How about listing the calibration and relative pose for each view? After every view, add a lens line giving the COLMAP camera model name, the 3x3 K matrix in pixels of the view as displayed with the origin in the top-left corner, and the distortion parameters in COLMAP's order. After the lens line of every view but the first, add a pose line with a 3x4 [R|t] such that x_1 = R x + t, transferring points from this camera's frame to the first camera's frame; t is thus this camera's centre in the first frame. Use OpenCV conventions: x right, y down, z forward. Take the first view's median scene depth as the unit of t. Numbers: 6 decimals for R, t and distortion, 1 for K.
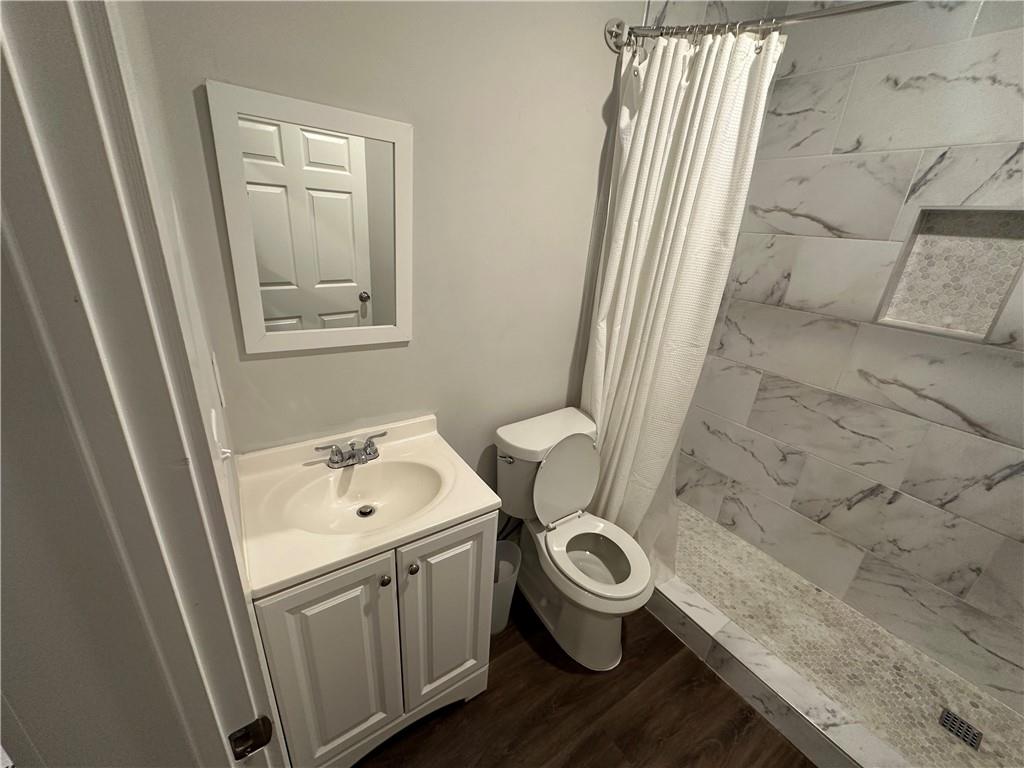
lens RADIAL K [[406.9, 0, 509.9], [0, 406.9, 384.3], [0, 0, 1]] dist [-0.001687, -0.000146]
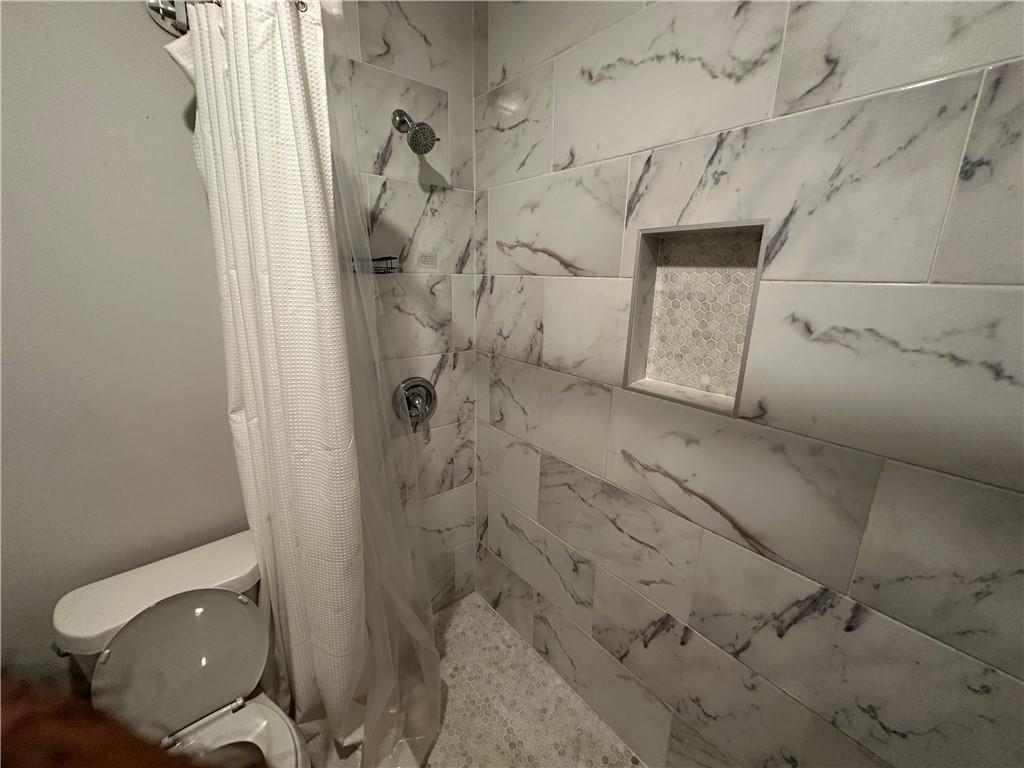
lens RADIAL K [[406.9, 0, 511.8], [0, 406.9, 383.9], [0, 0, 1]] dist [-0.001687, -0.000146]
pose [[0.995151, -0.069675, 0.069424, 0.646007], [0.076795, 0.991416, -0.105811, -0.095998], [-0.061456, 0.110630, 0.991960, 0.292323]]
